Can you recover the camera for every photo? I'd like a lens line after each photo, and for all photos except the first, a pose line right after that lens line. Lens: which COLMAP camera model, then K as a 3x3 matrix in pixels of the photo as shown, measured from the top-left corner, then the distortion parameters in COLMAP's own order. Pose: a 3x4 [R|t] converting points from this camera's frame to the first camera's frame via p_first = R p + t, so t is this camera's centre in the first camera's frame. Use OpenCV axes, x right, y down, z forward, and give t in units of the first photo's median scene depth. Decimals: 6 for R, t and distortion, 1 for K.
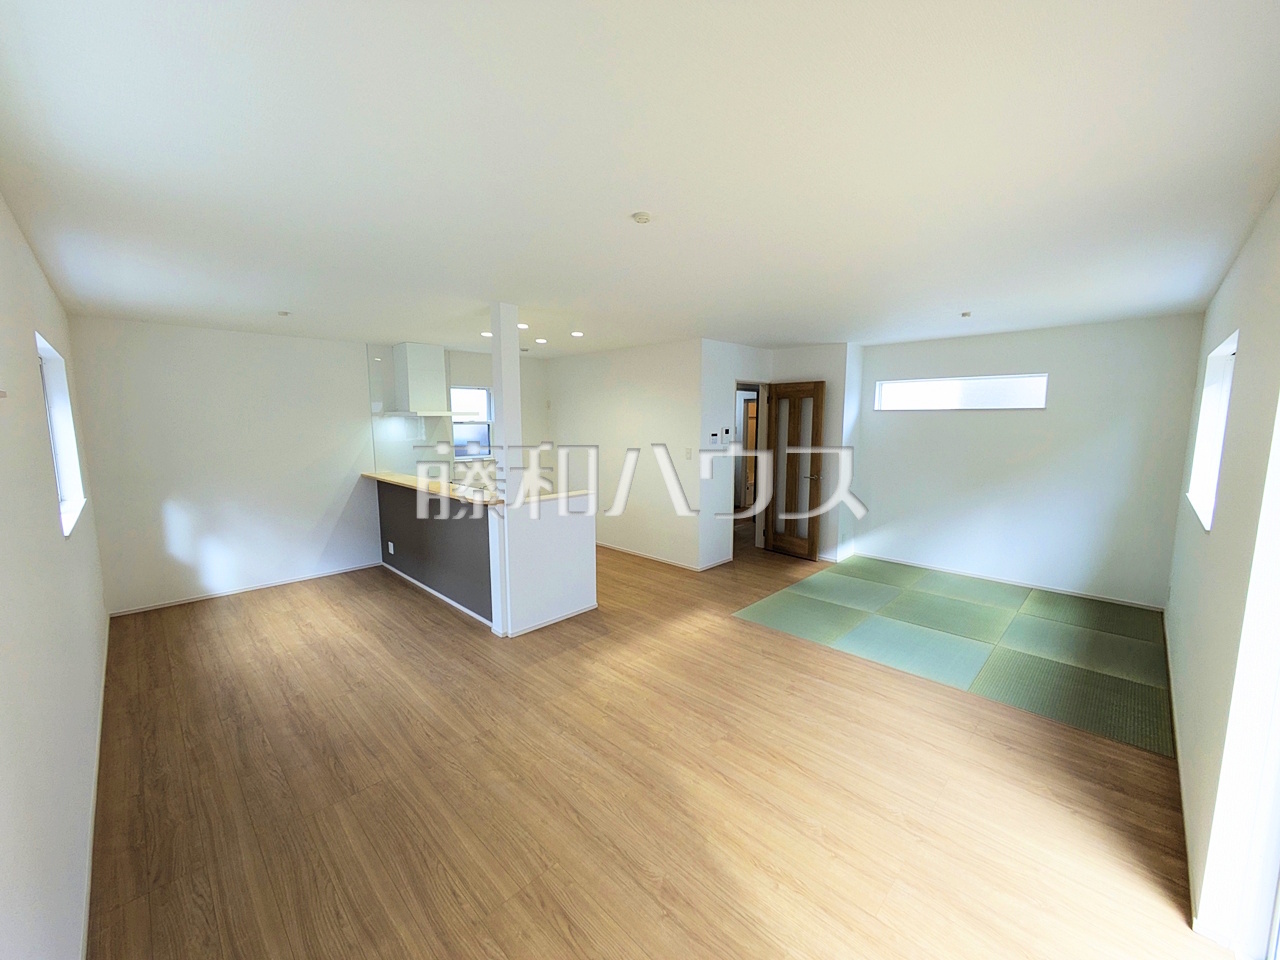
lens RADIAL K [[504.4, 0, 644.9], [0, 504.4, 493.0], [0, 0, 1]] dist [0.002759, -0.000418]
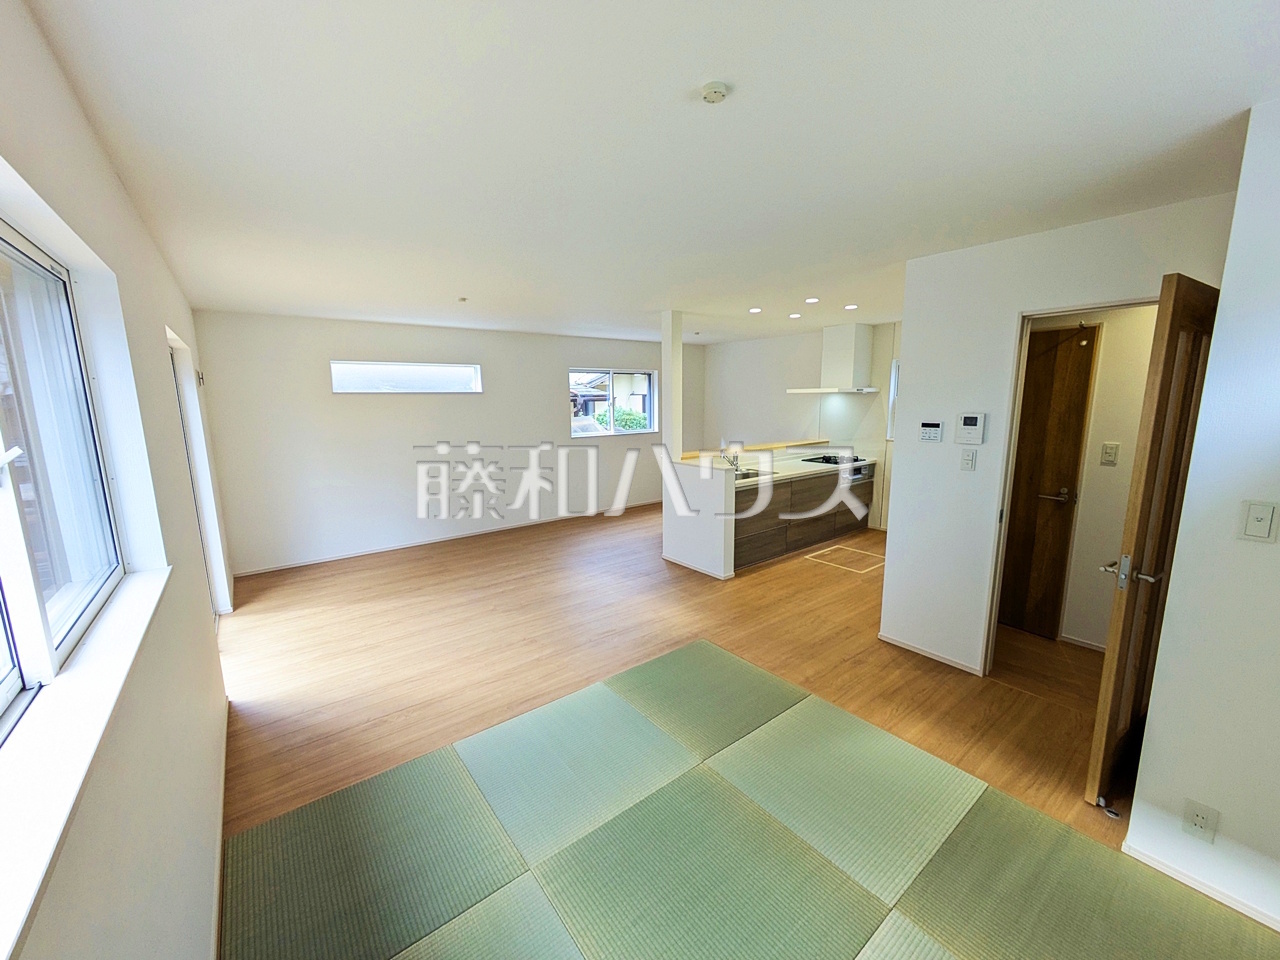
lens RADIAL K [[504.4, 0, 632.8], [0, 504.4, 478.5], [0, 0, 1]] dist [0.002759, -0.000418]
pose [[-0.144978, 0.161897, -0.976100, 1.317141], [-0.132858, 0.974403, 0.181349, -0.202864], [0.980475, 0.155974, -0.119757, 1.317776]]
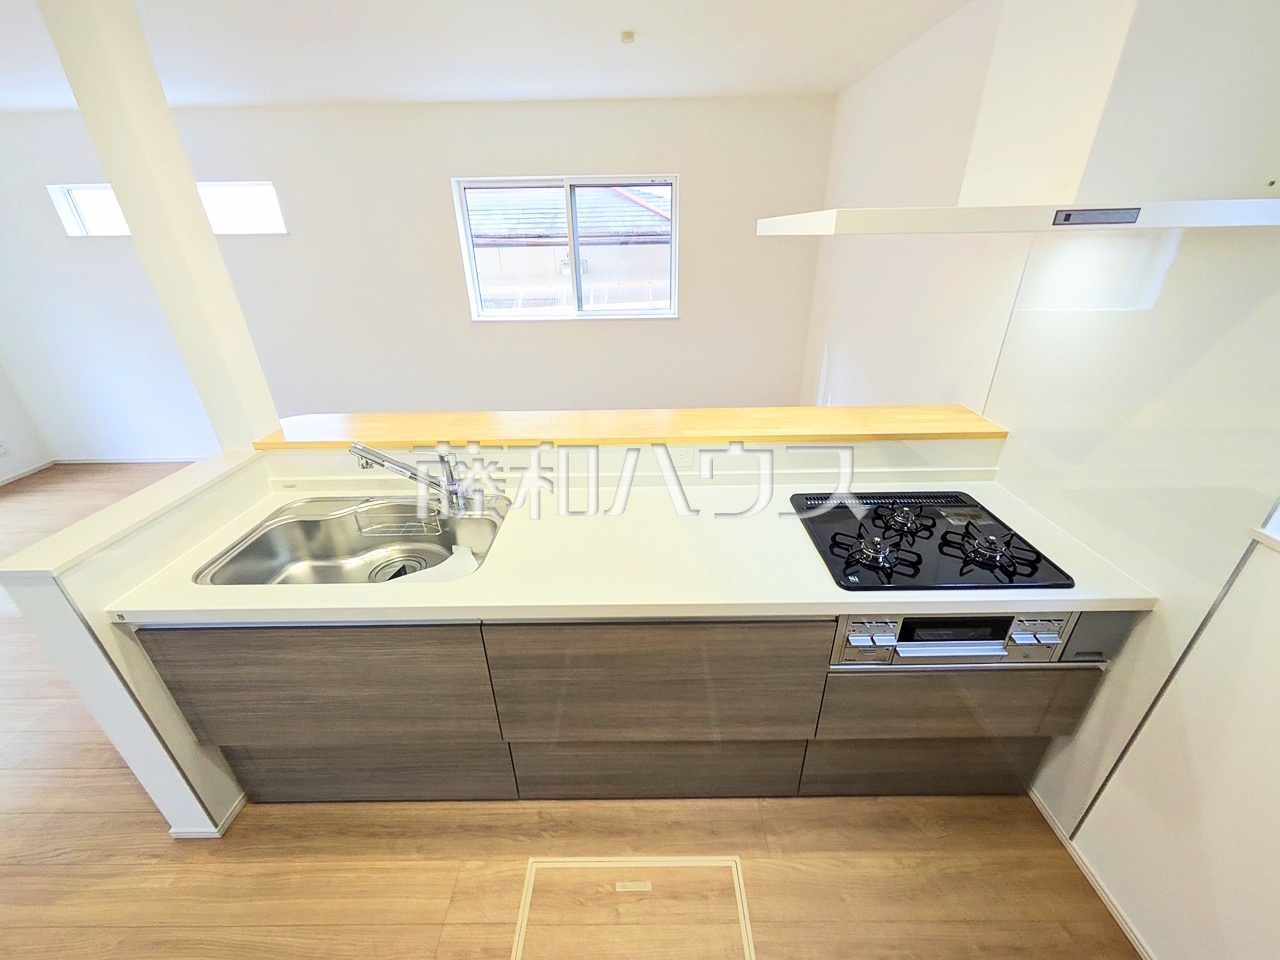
lens RADIAL K [[504.4, 0, 637.7], [0, 504.4, 478.8], [0, 0, 1]] dist [0.002759, -0.000418]
pose [[-0.718101, 0.317057, -0.619520, -0.273860], [-0.083565, 0.844470, 0.529044, -0.299531], [0.690904, 0.431677, -0.579920, 1.922066]]
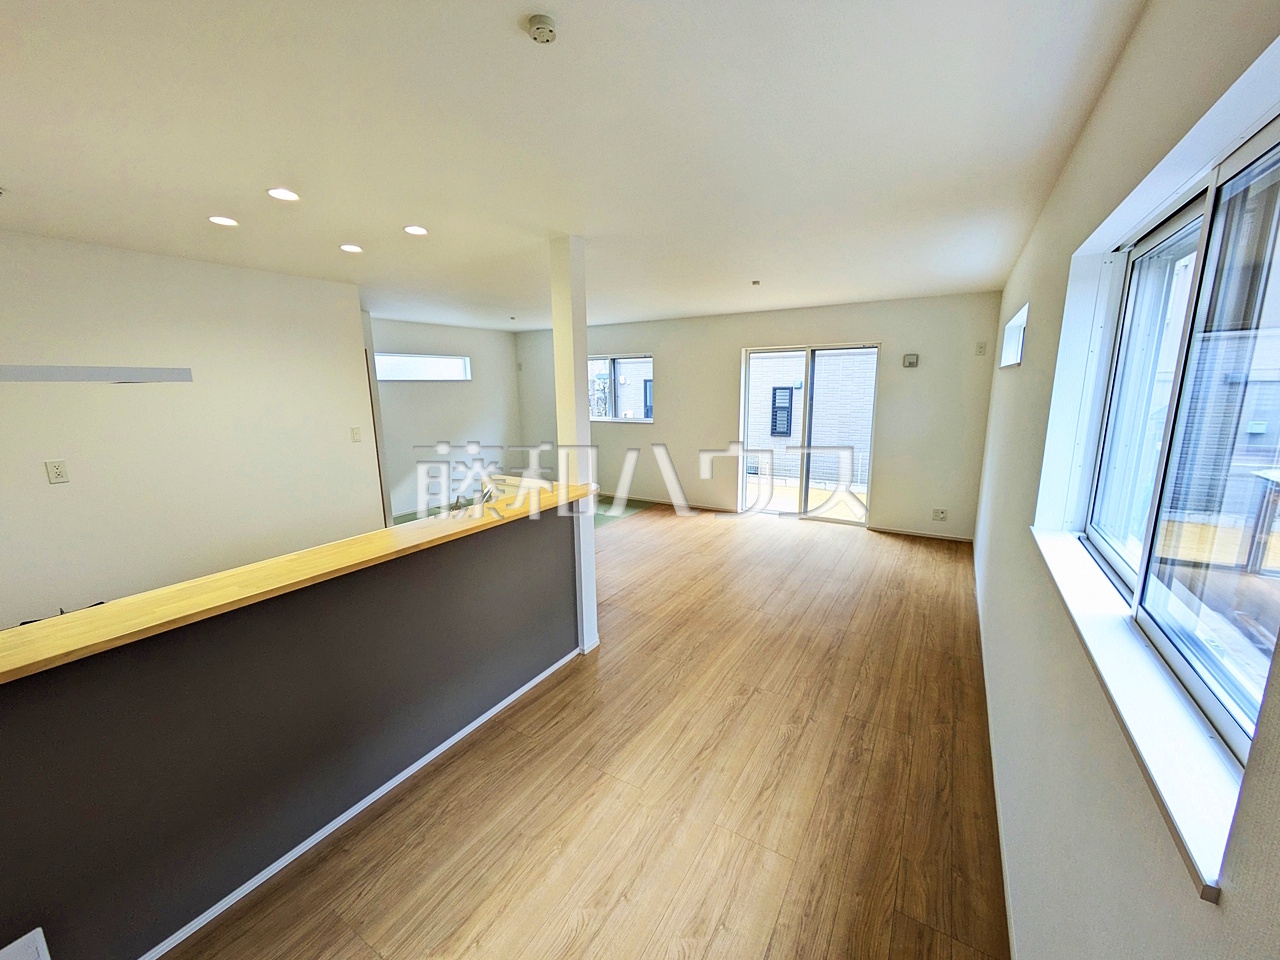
lens RADIAL K [[504.4, 0, 644.3], [0, 504.4, 470.4], [0, 0, 1]] dist [0.002759, -0.000418]
pose [[-0.226900, -0.160437, 0.960612, -1.332944], [0.153994, 0.968020, 0.198048, -0.188564], [-0.961666, 0.192865, -0.194938, 1.296005]]
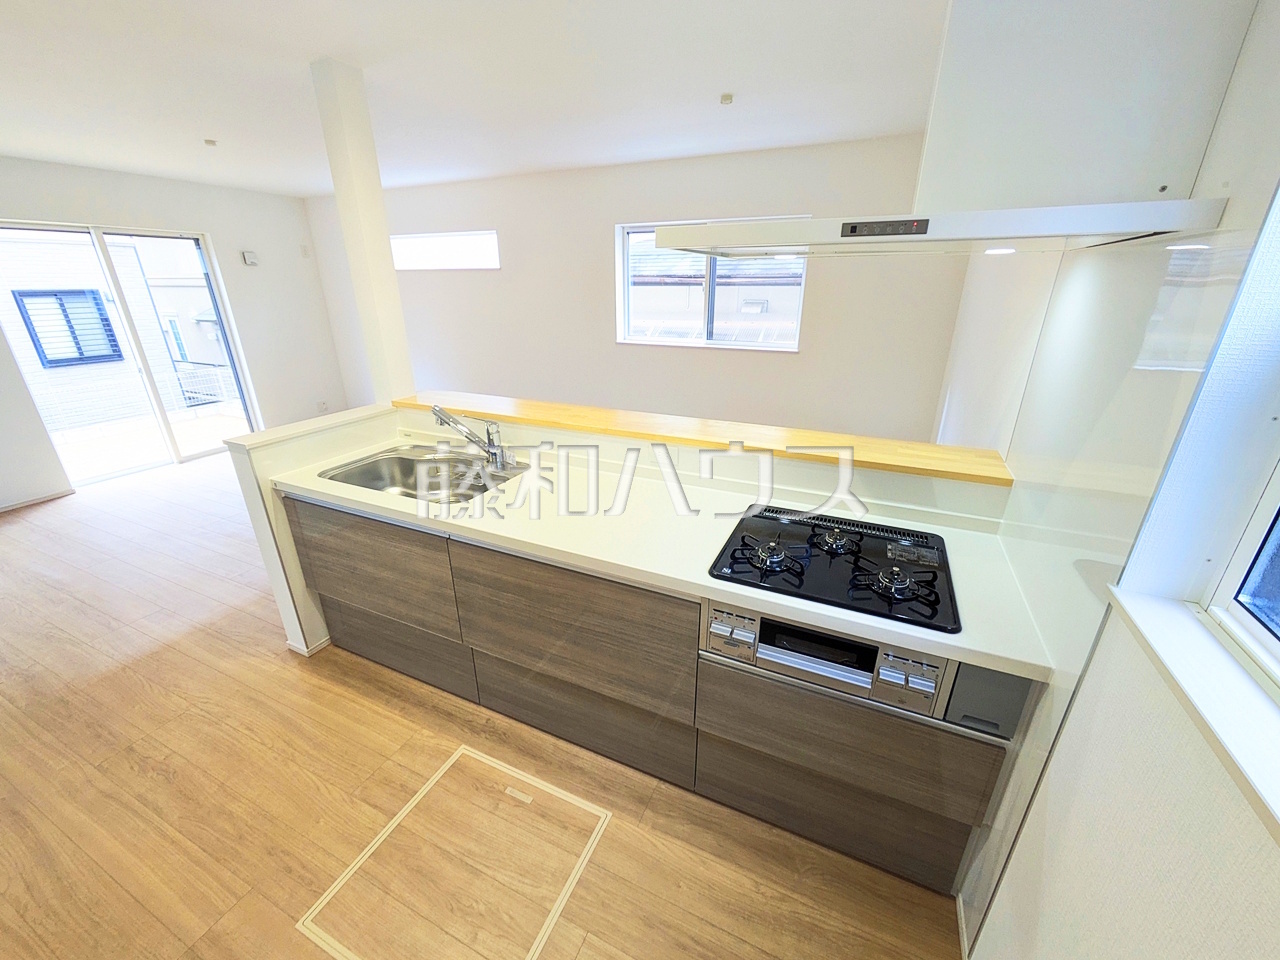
lens RADIAL K [[504.4, 0, 638.2], [0, 504.4, 479.6], [0, 0, 1]] dist [0.002759, -0.000418]
pose [[-0.943240, 0.125601, -0.307445, -0.439474], [-0.043728, 0.870700, 0.489866, -0.305773], [0.329220, 0.475505, -0.815787, 2.140973]]
